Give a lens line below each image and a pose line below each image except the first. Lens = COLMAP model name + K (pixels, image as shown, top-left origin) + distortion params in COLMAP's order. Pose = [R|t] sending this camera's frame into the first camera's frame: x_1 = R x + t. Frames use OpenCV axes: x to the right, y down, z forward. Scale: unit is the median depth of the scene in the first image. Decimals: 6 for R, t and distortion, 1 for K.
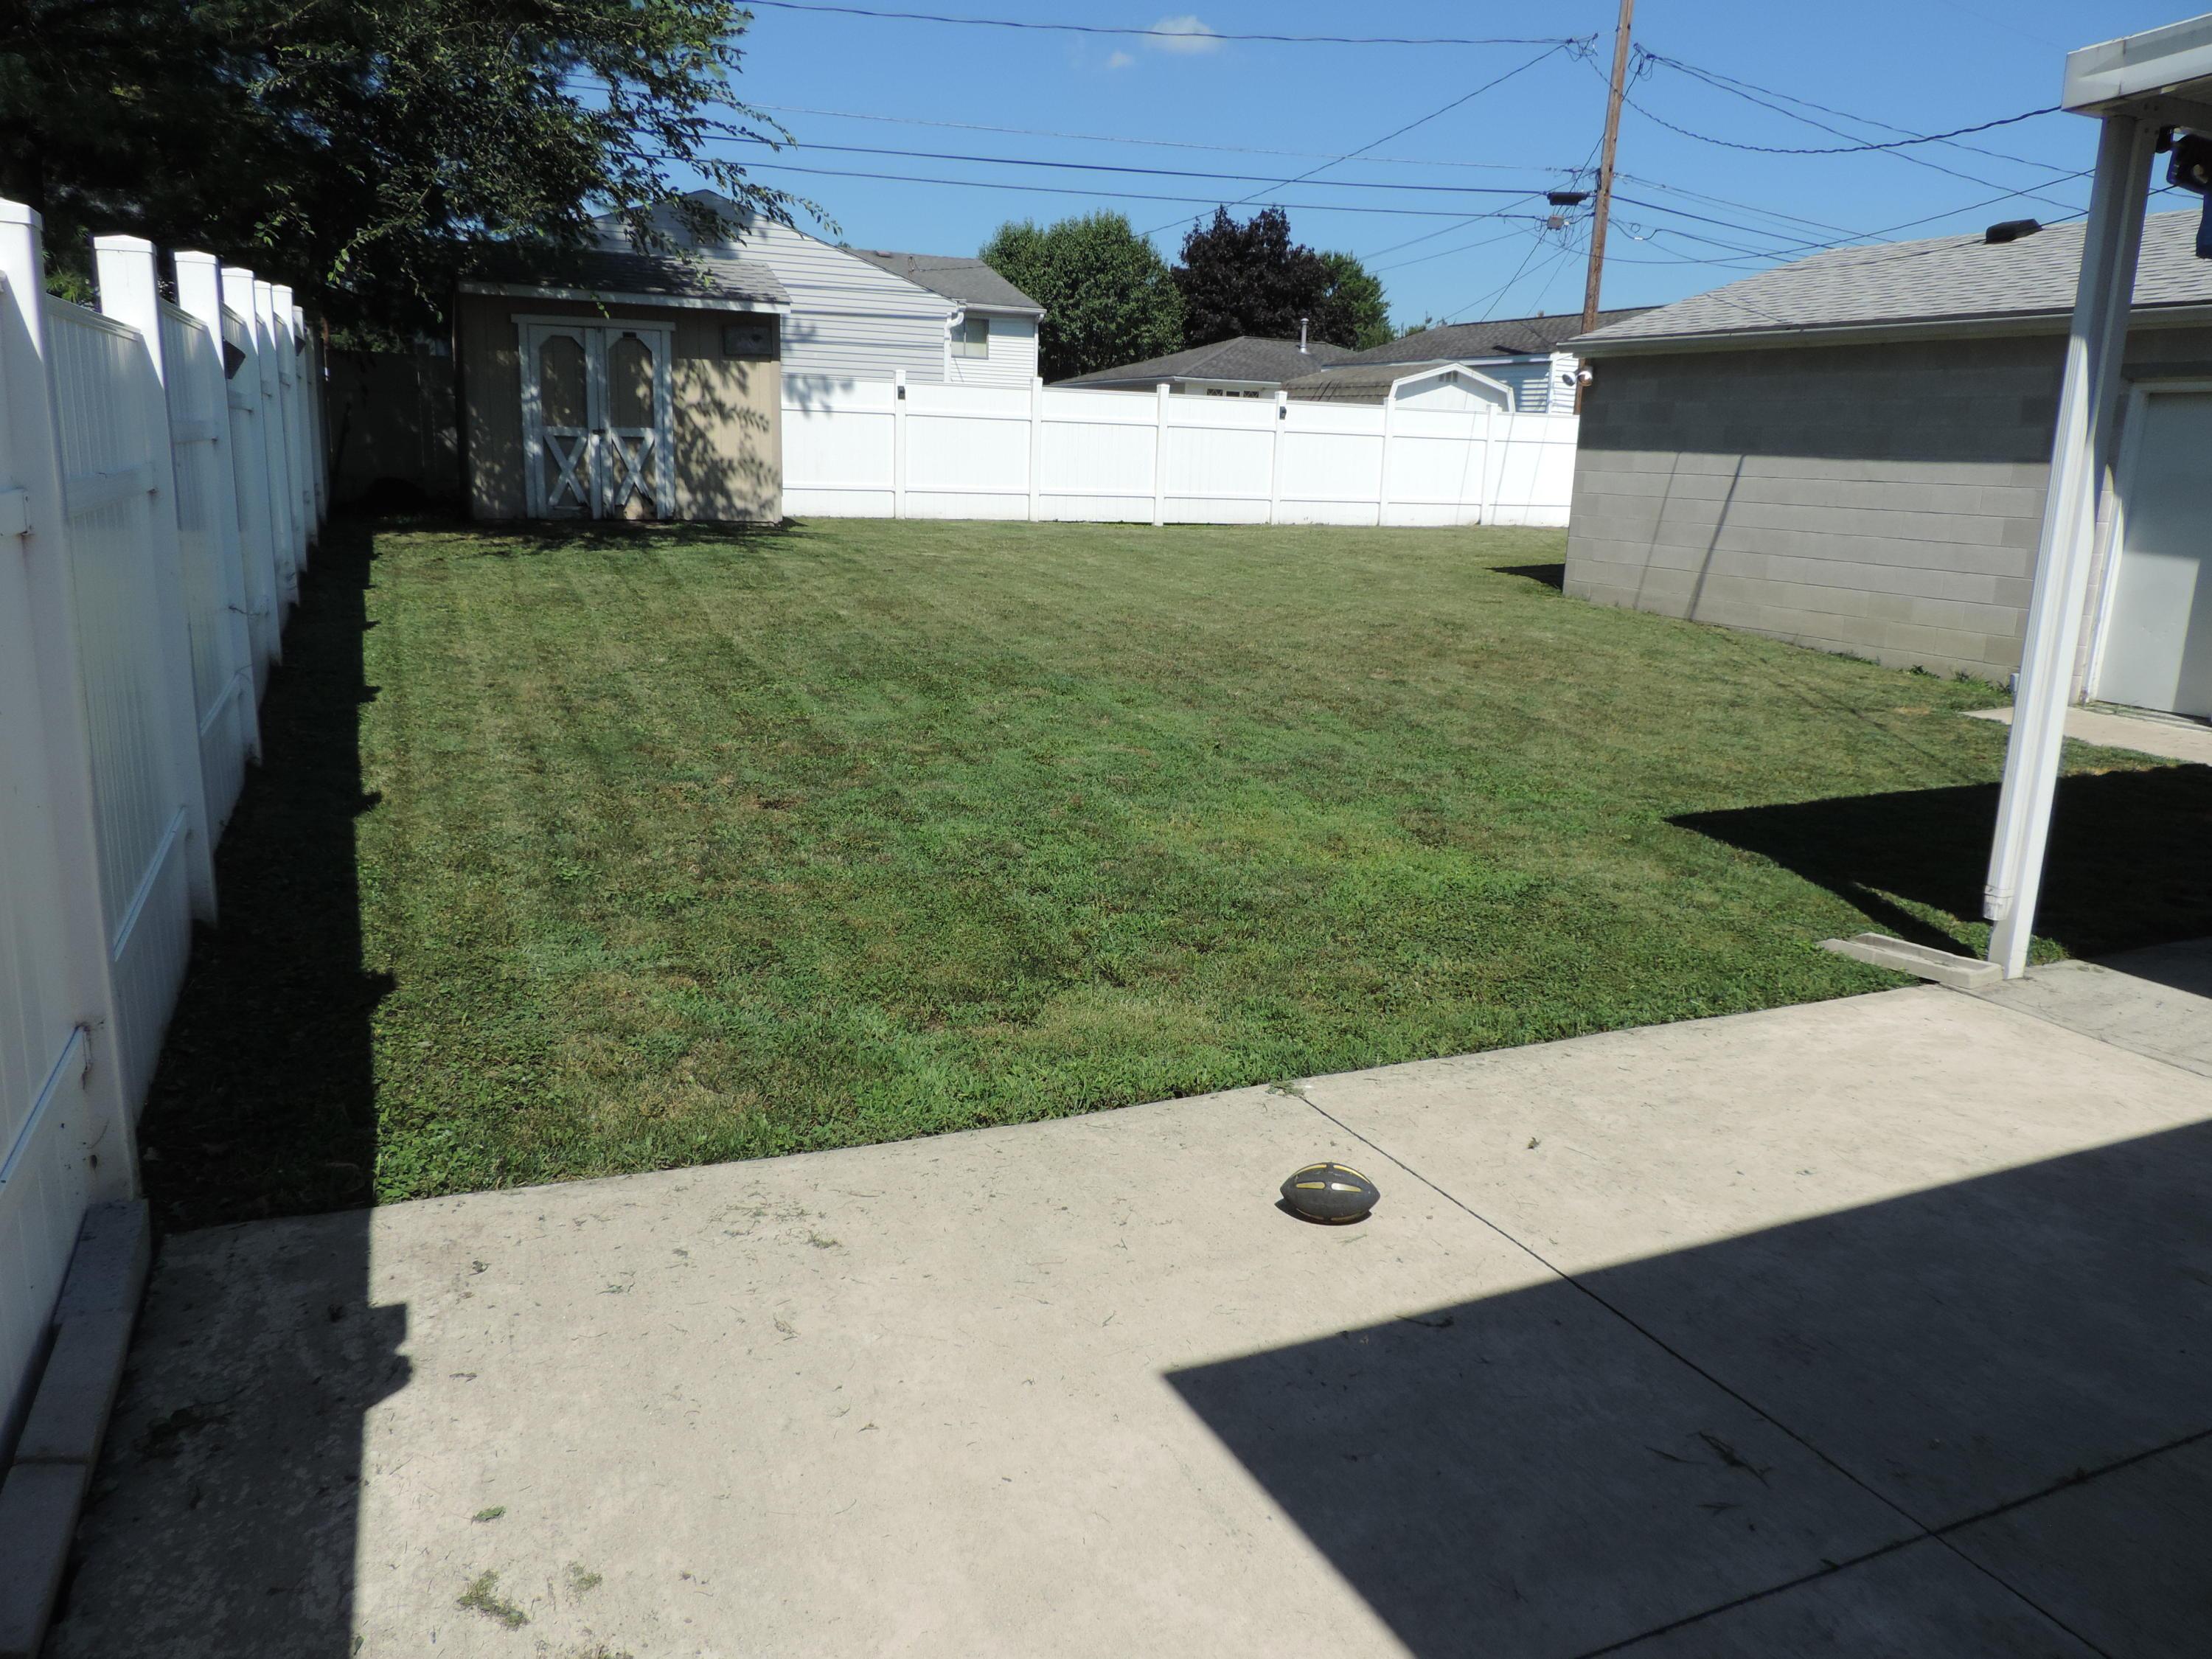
lens RADIAL K [[1585.8, 0, 1102.0], [0, 1585.8, 815.5], [0, 0, 1]] dist [-0.022021, 0.006087]
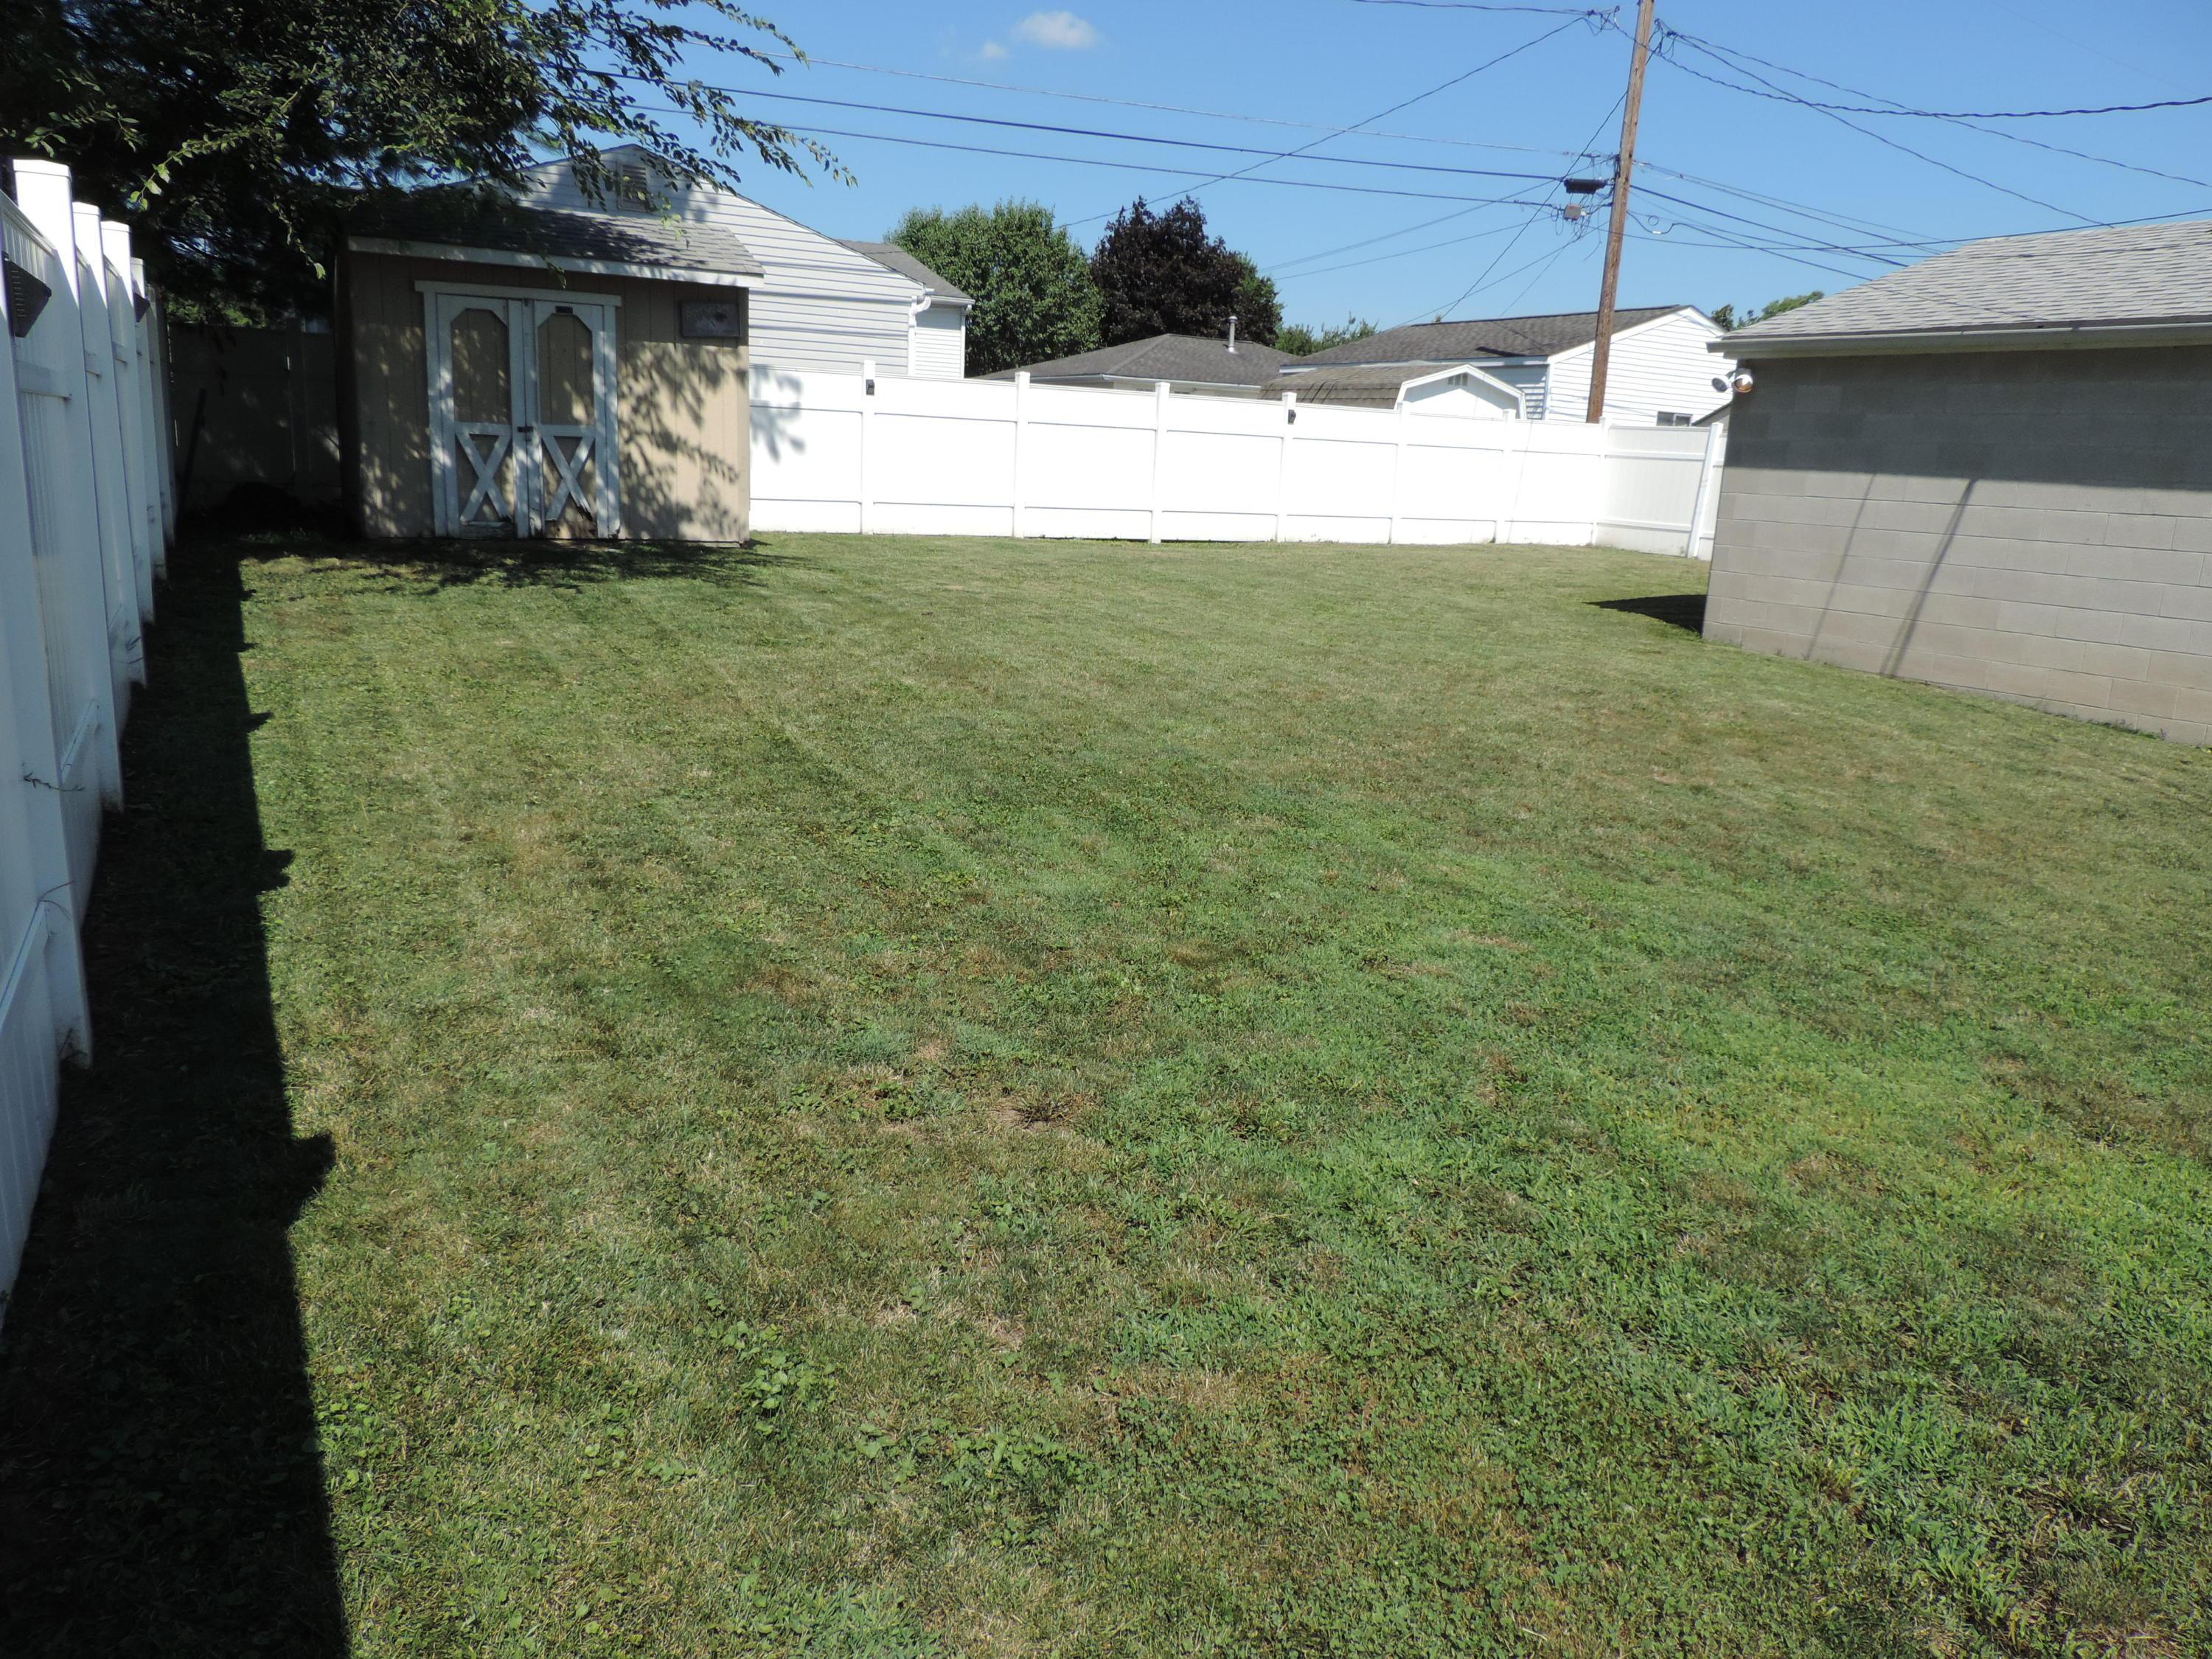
lens RADIAL K [[1585.8, 0, 1102.1], [0, 1585.8, 825.1], [0, 0, 1]] dist [-0.022021, 0.006087]
pose [[0.996692, -0.006636, 0.080996, -0.097631], [0.006154, 0.999962, 0.006198, -0.047471], [-0.081034, -0.005679, 0.996695, 0.184004]]
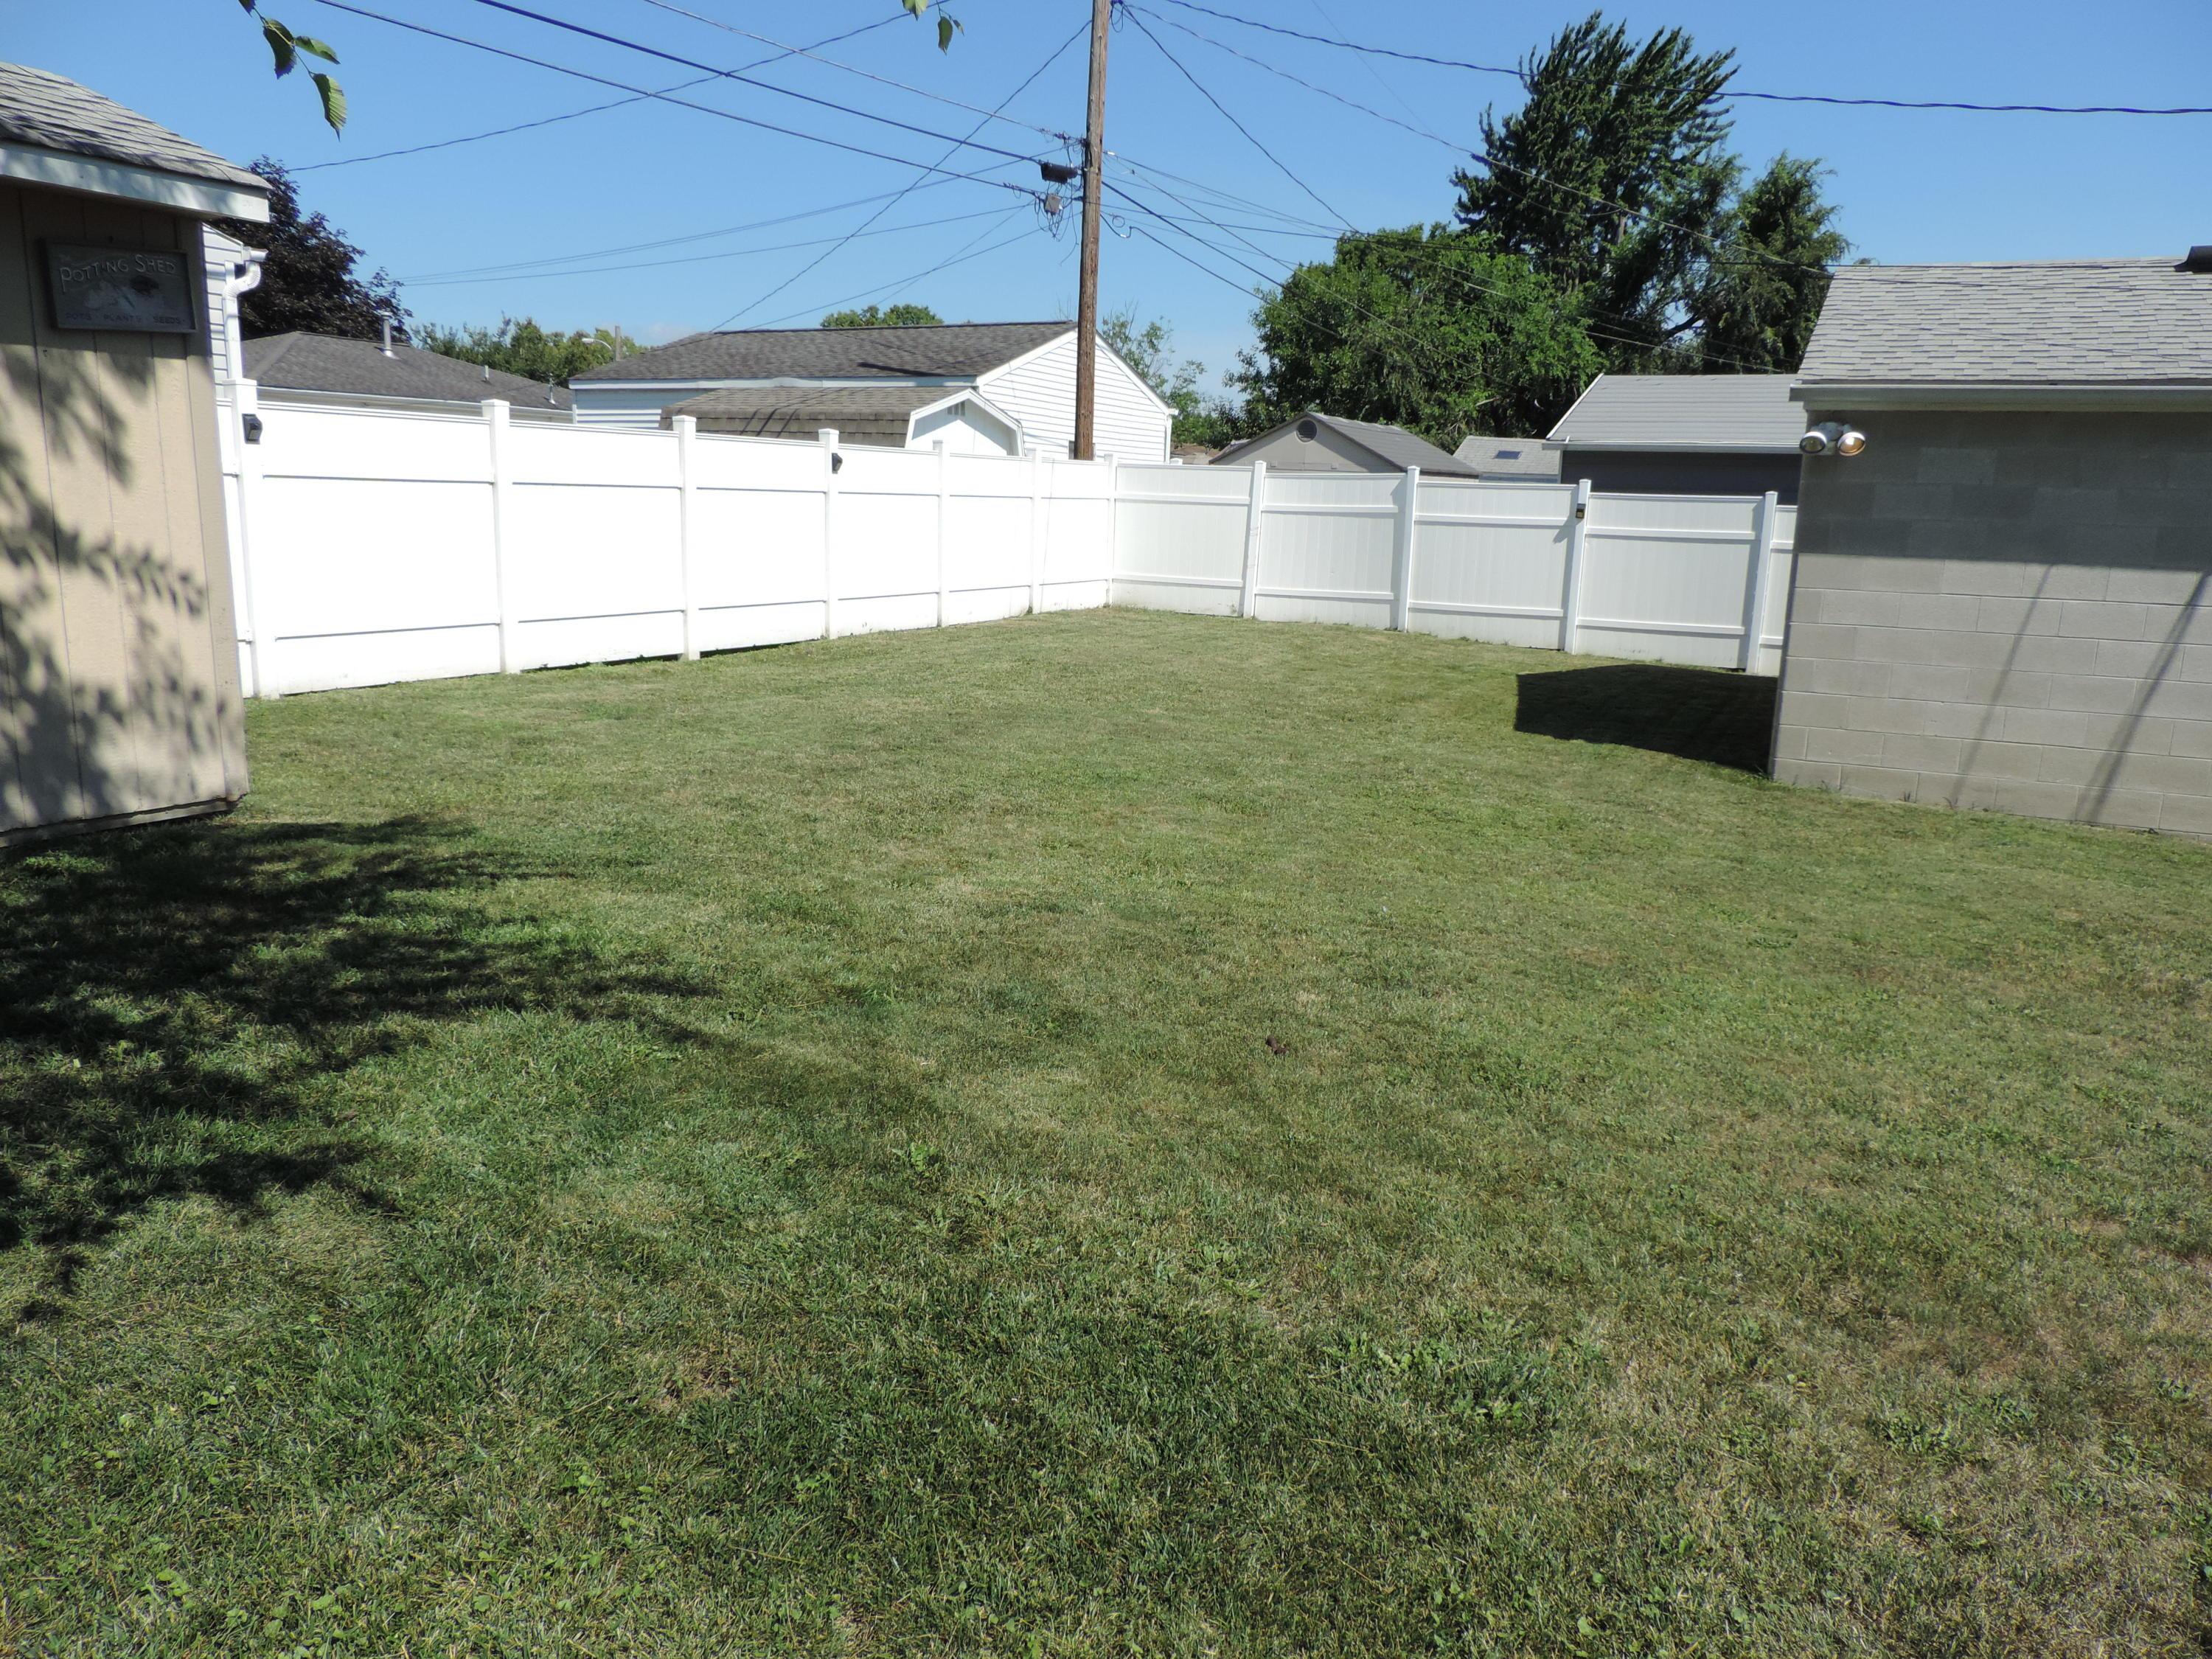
lens RADIAL K [[1585.8, 0, 1115.5], [0, 1585.8, 833.1], [0, 0, 1]] dist [-0.022021, 0.006087]
pose [[0.783061, -0.139445, 0.606112, -0.301433], [0.137889, 0.989213, 0.049439, -0.186768], [-0.606467, 0.044863, 0.793842, 0.658694]]
